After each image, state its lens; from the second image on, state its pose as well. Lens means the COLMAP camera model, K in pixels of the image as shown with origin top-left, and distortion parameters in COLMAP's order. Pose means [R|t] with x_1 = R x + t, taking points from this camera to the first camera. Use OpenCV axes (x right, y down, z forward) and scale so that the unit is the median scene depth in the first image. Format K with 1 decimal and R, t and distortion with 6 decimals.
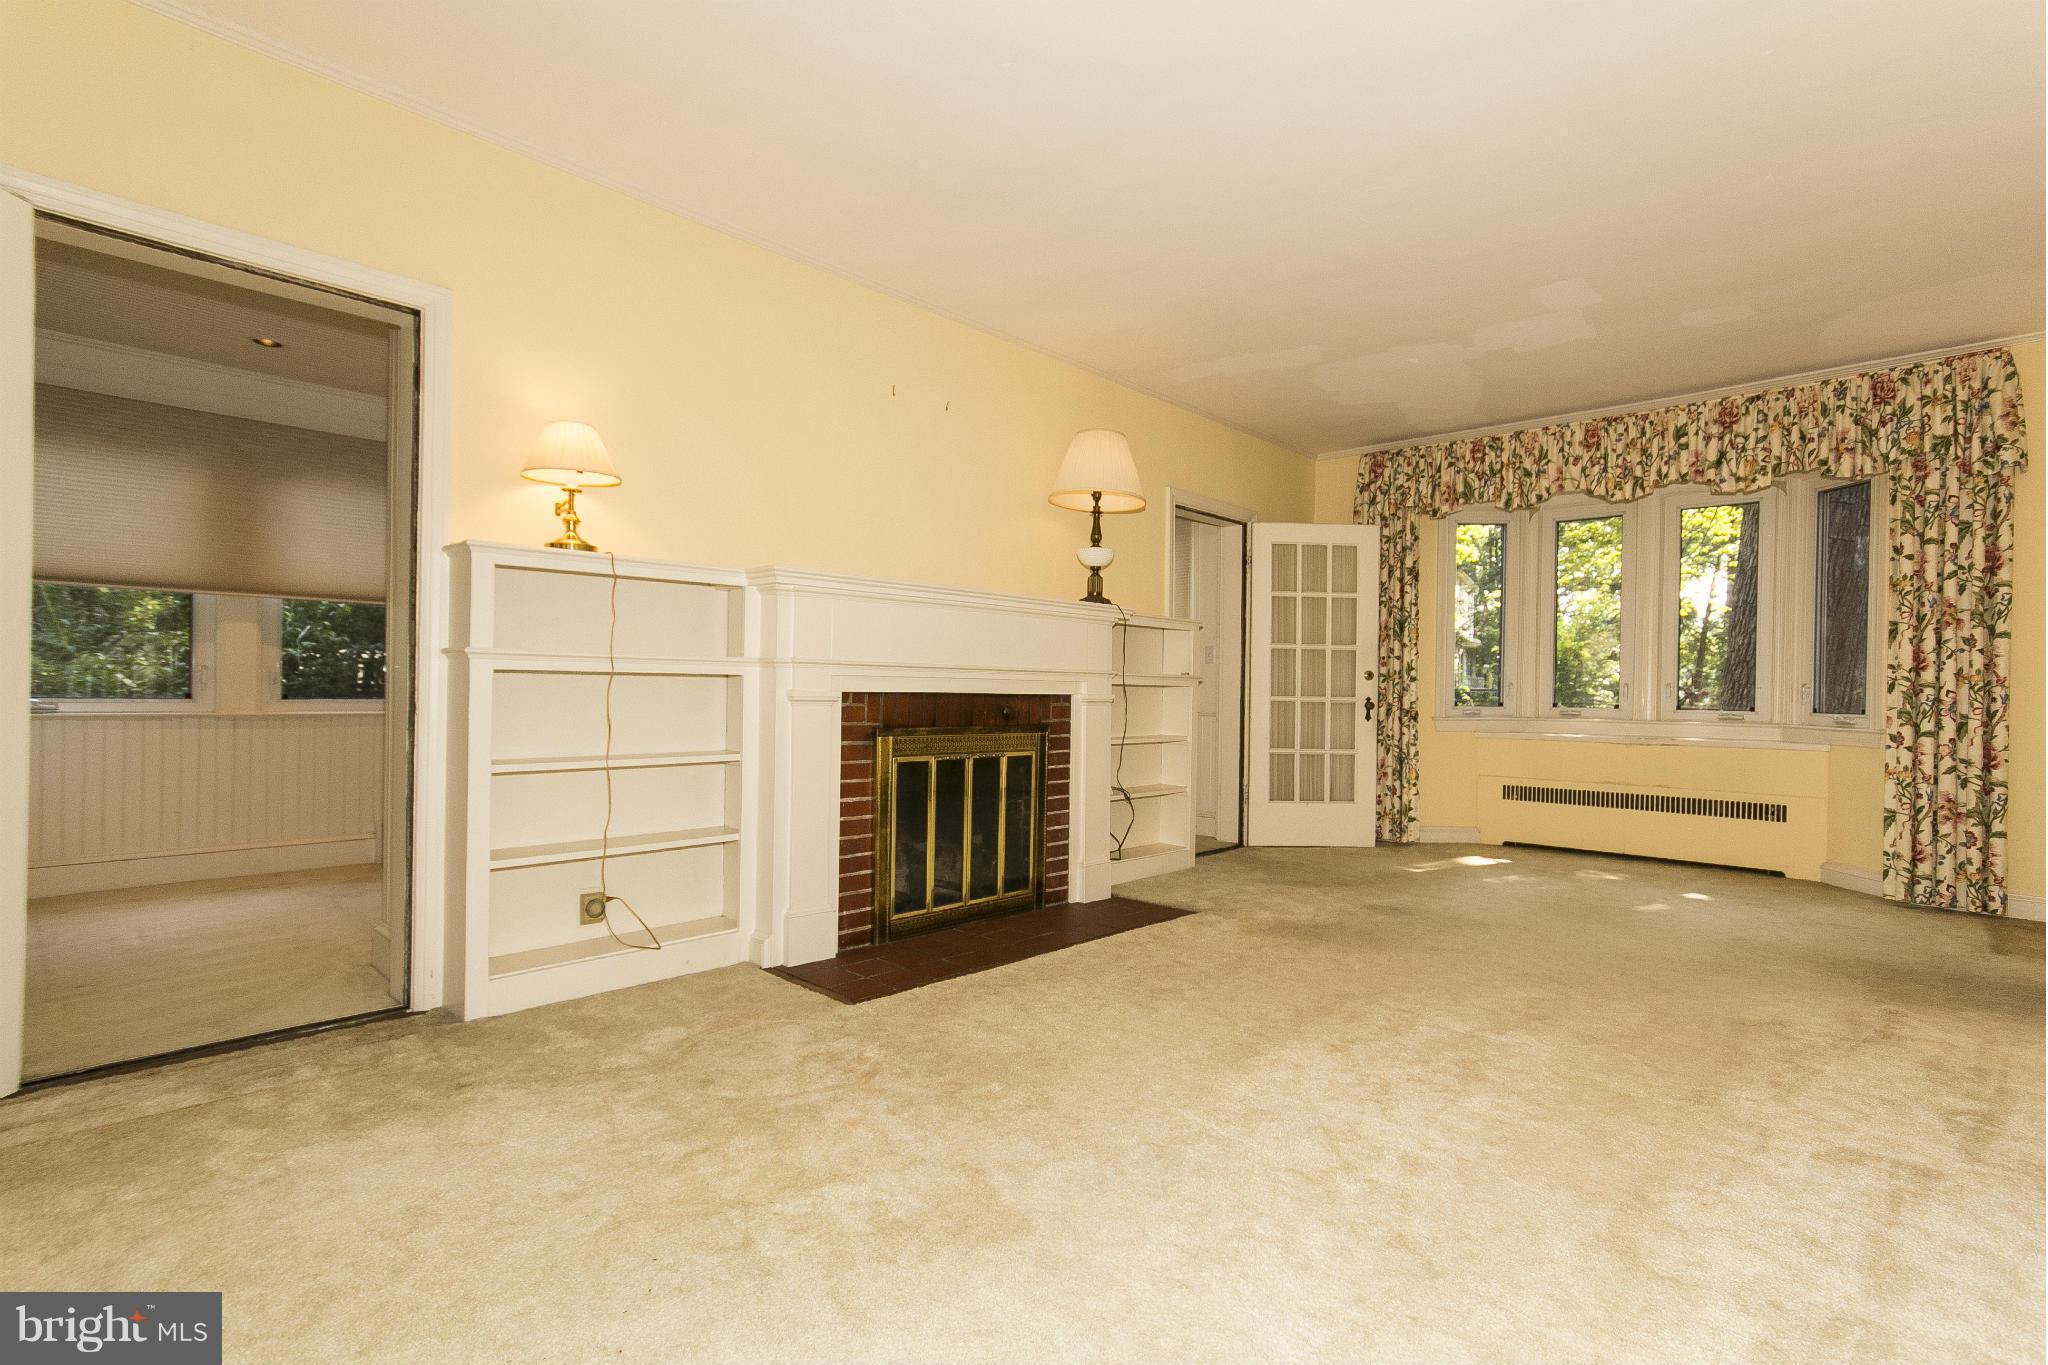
lens RADIAL K [[964.8, 0, 1024.1], [0, 964.8, 687.5], [0, 0, 1]] dist [0.002518, 0.000321]
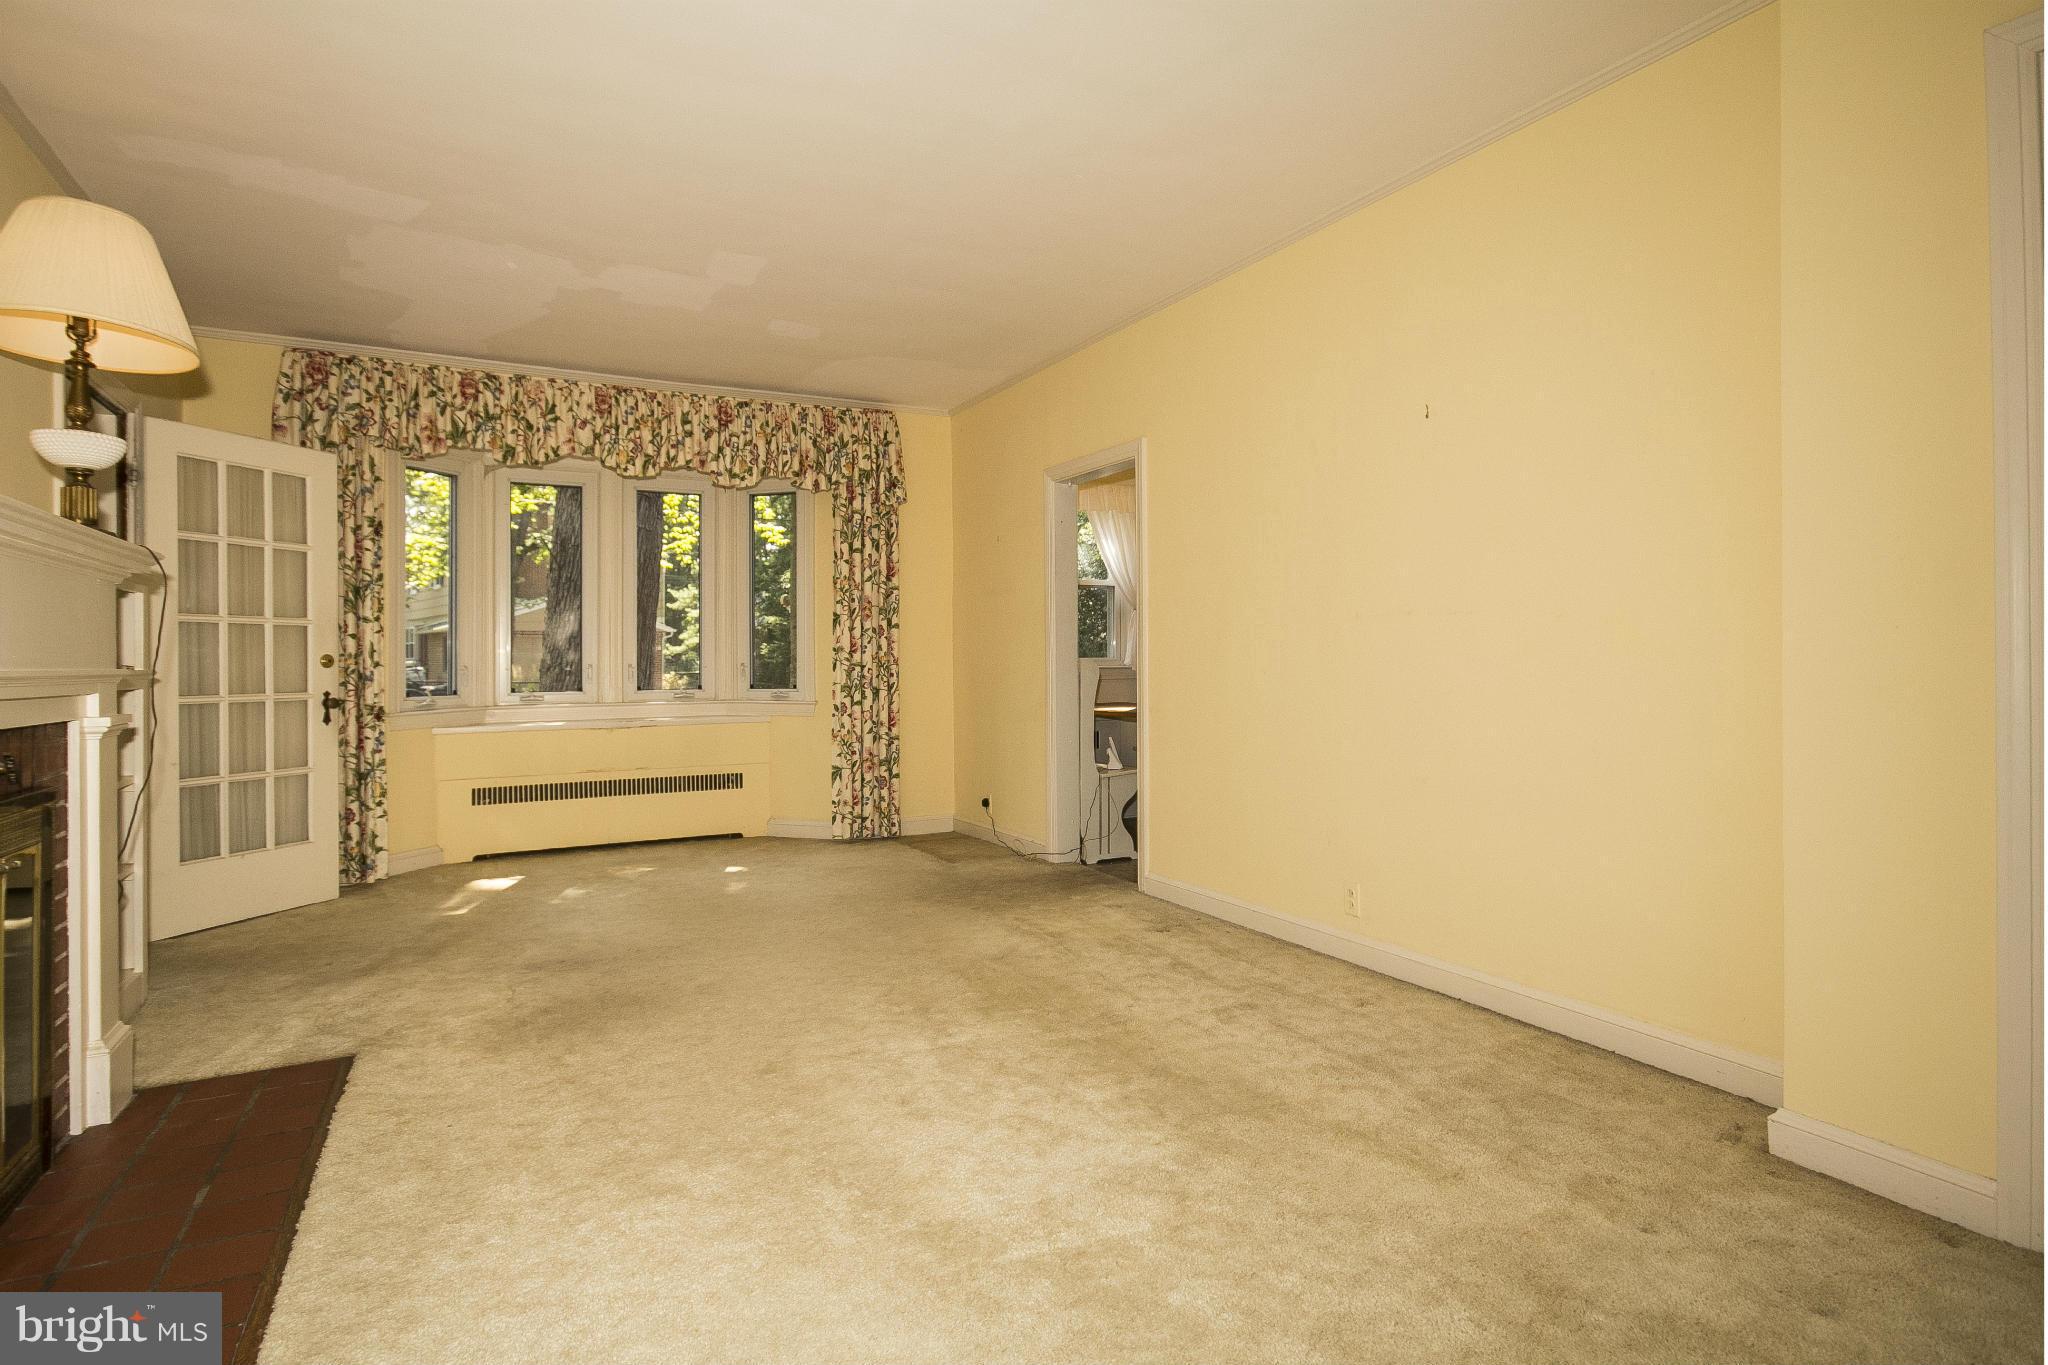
lens RADIAL K [[1061.4, 0, 1038.2], [0, 1061.4, 648.4], [0, 0, 1]] dist [-0.004569, 0.001779]
pose [[0.310626, -0.006952, 0.950507, -0.269819], [0.011115, 0.999931, 0.003681, -0.022358], [-0.950467, 0.009422, 0.310682, 0.299110]]
